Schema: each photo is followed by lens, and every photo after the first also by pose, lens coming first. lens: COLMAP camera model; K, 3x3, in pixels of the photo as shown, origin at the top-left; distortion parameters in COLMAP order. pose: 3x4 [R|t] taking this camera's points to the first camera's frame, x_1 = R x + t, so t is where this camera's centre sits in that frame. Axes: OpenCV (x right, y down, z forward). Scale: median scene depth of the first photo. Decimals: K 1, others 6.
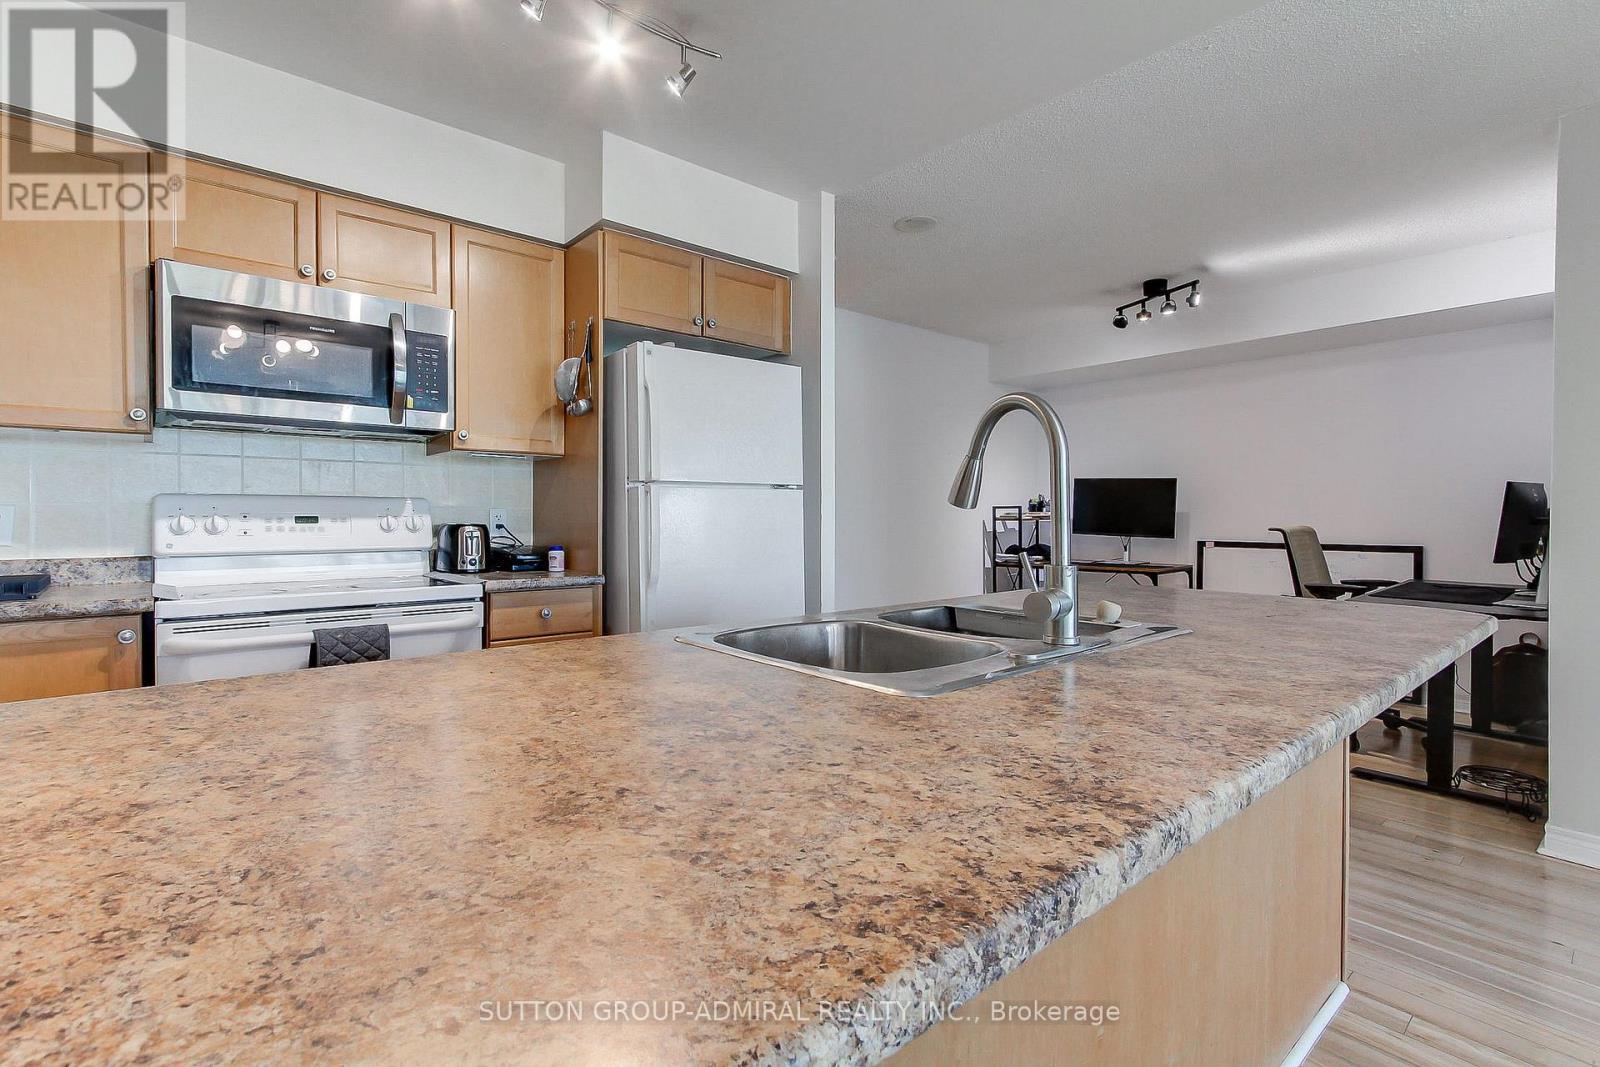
lens RADIAL K [[785.0, 0, 773.5], [0, 785.0, 529.5], [0, 0, 1]] dist [0.004483, 0.000294]
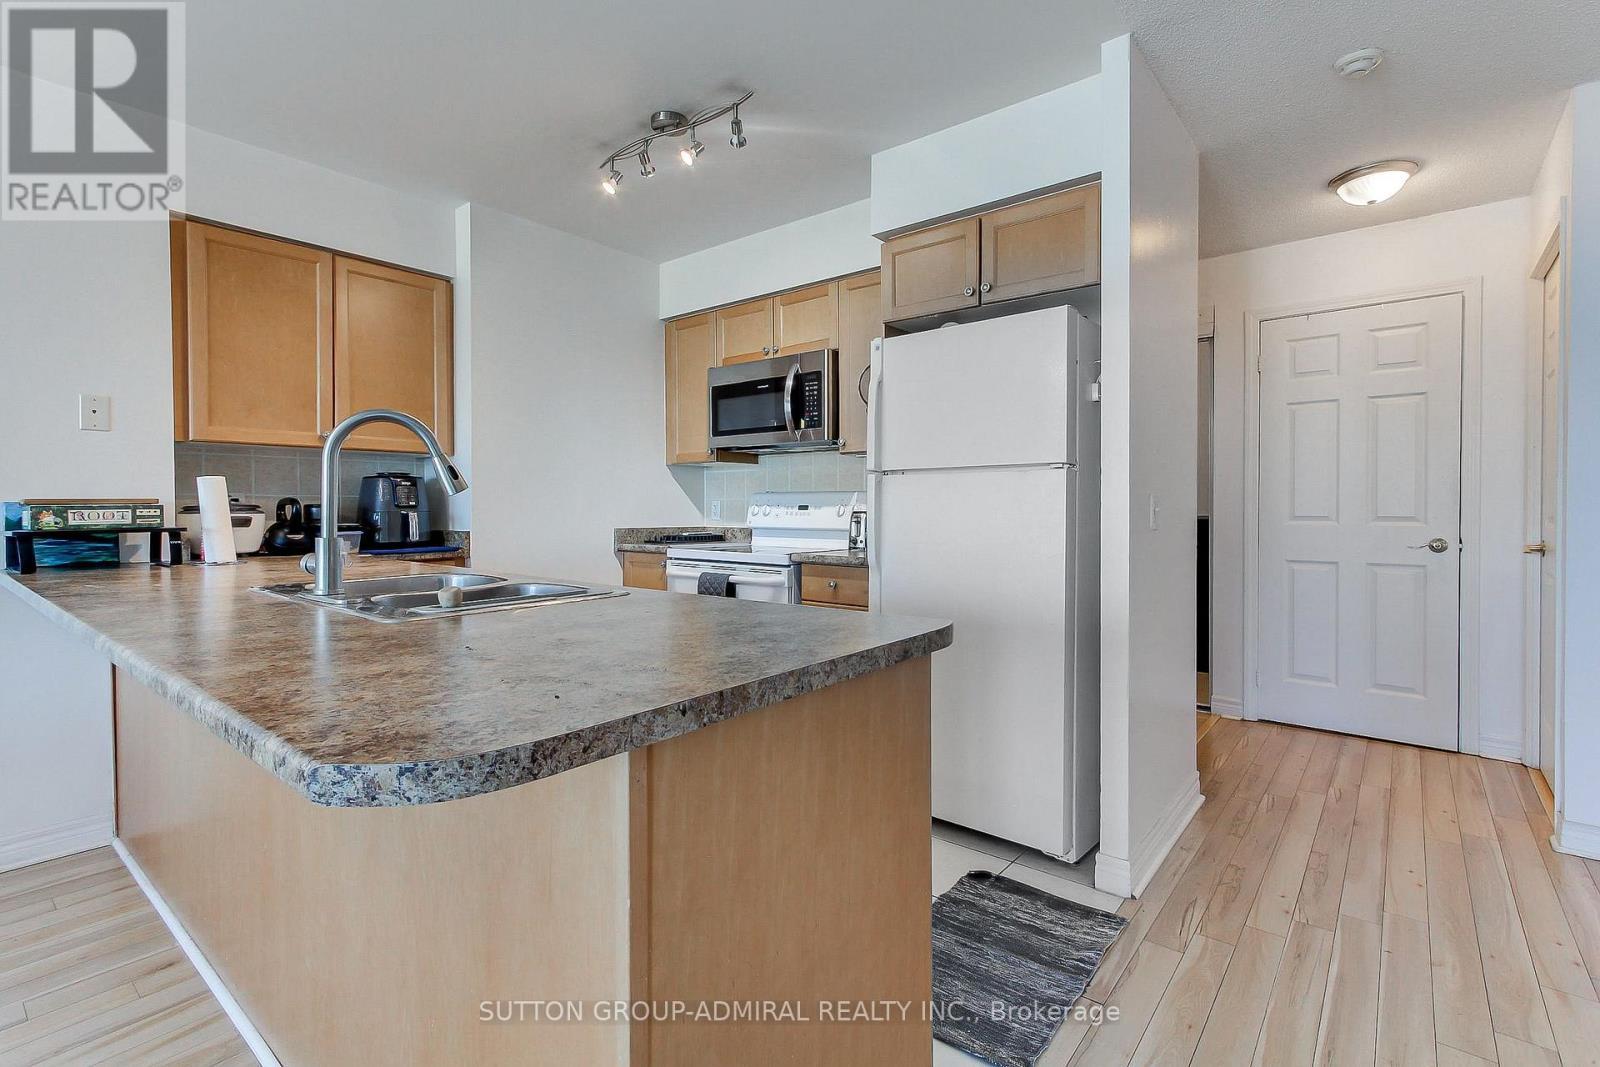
lens RADIAL K [[753.7, 0, 803.0], [0, 753.7, 515.8], [0, 0, 1]] dist [-0.000321, -0.000178]
pose [[0.173176, 0.008393, -0.984855, 0.795128], [-0.018132, 0.999821, 0.005332, -0.004371], [0.984724, 0.016934, 0.173297, 0.708013]]
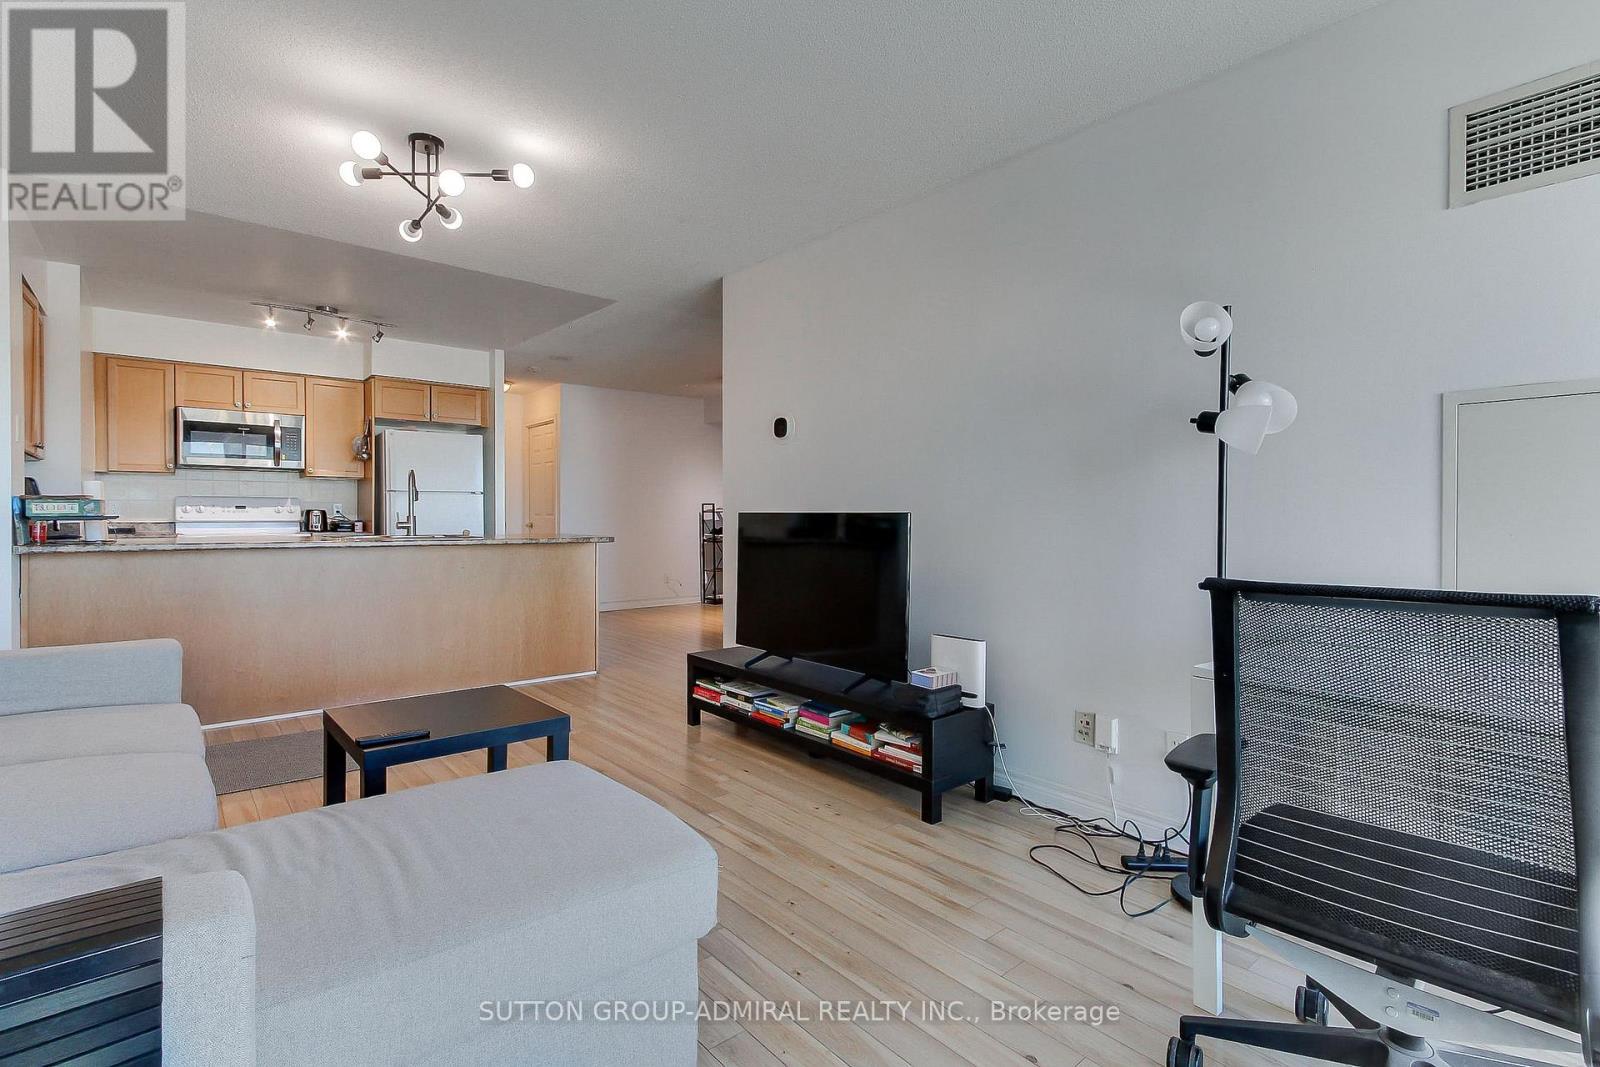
lens RADIAL K [[819.3, 0, 800.0], [0, 819.3, 533.5], [0, 0, 1]] dist [-0.001487, -0.000778]
pose [[0.999989, 0.001470, -0.004464, 0.999550], [-0.001461, 0.999997, 0.002070, 0.053842], [0.004467, -0.002063, 0.999988, -1.316478]]
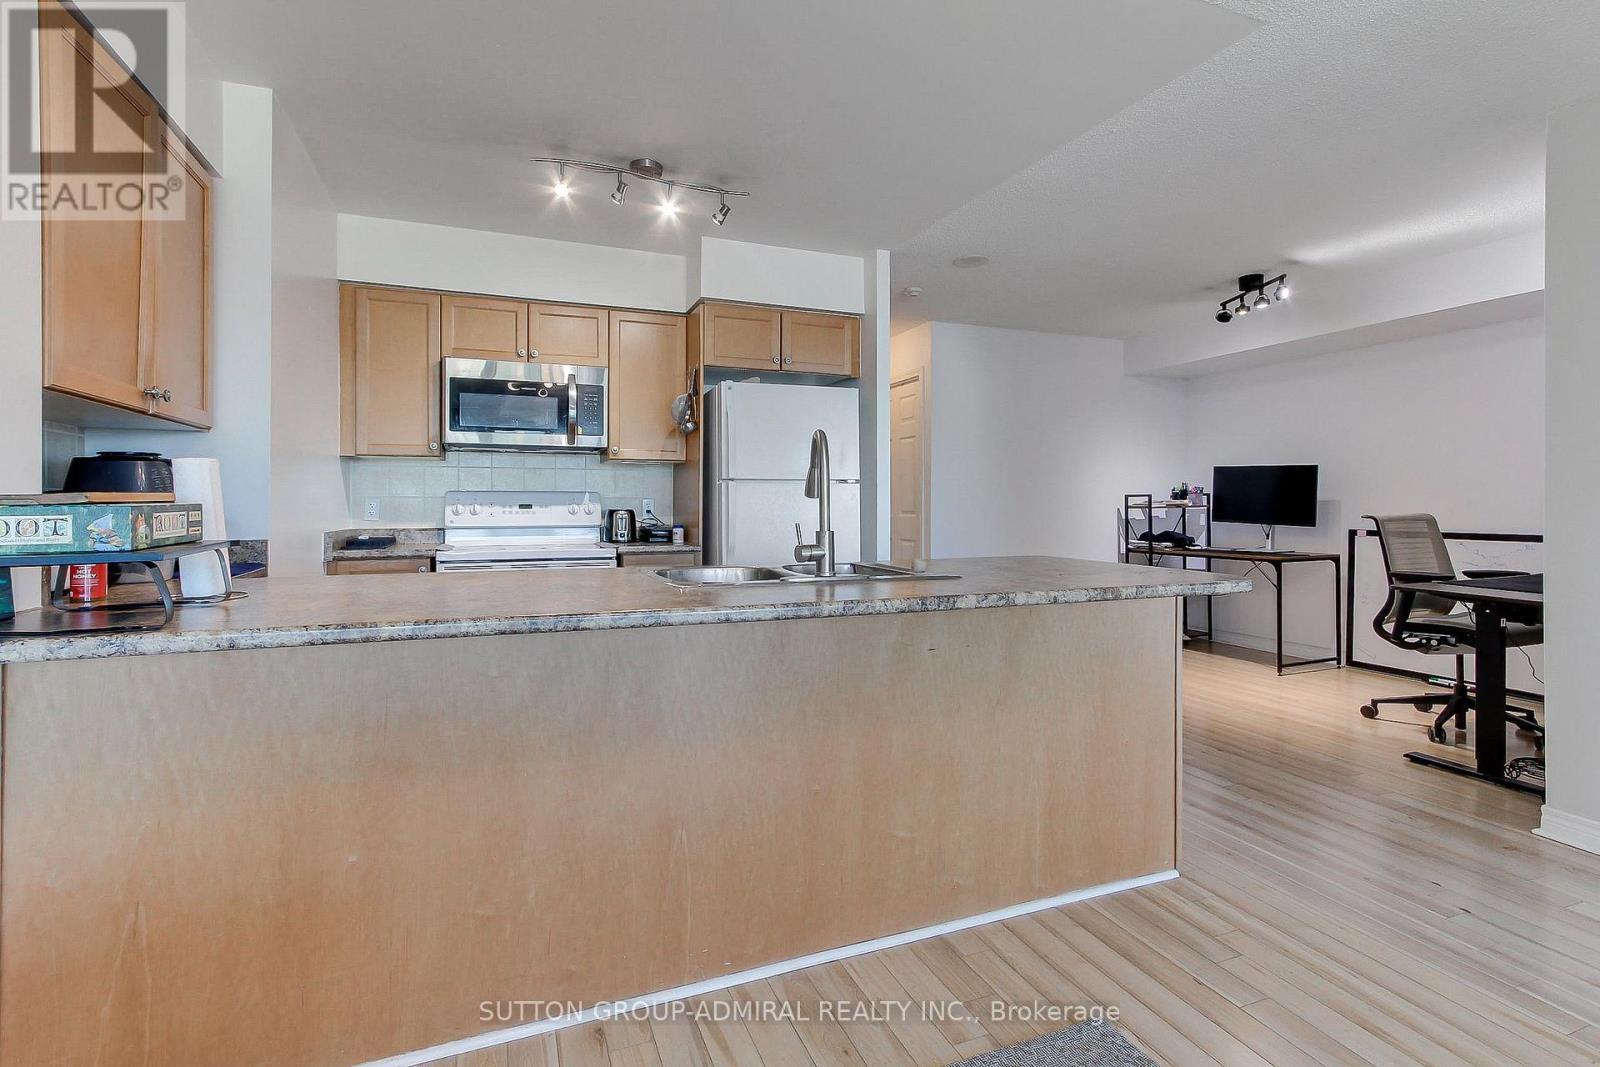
lens RADIAL K [[772.4, 0, 743.3], [0, 772.4, 507.6], [0, 0, 1]] dist [-0.000311, 0.000702]
pose [[0.935693, 0.000239, -0.352816, 0.345643], [-0.005290, 0.999897, -0.013353, 0.007936], [0.352776, 0.014361, 0.935597, -0.283674]]
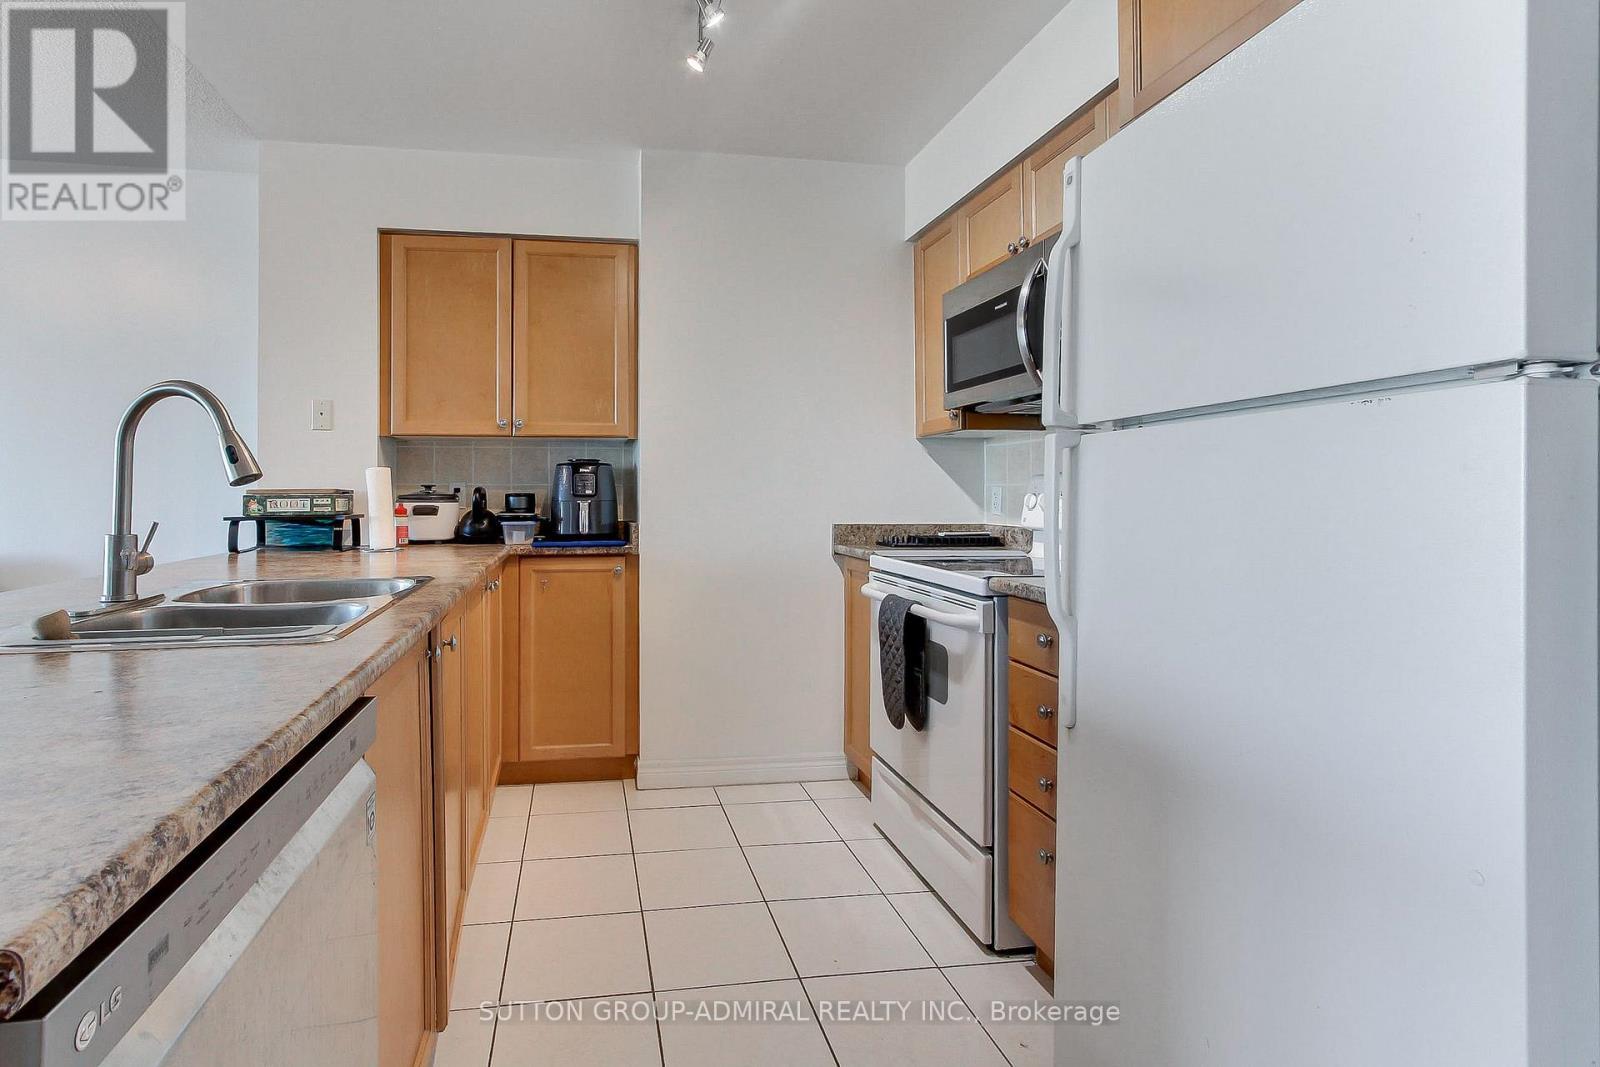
lens RADIAL K [[788.9, 0, 702.2], [0, 788.9, 492.8], [0, 0, 1]] dist [-0.000194, -0.000032]
pose [[-0.551674, -0.003476, -0.834053, 0.397635], [-0.017182, 0.999826, 0.007197, -0.016180], [0.833883, 0.018301, -0.551638, 1.061840]]
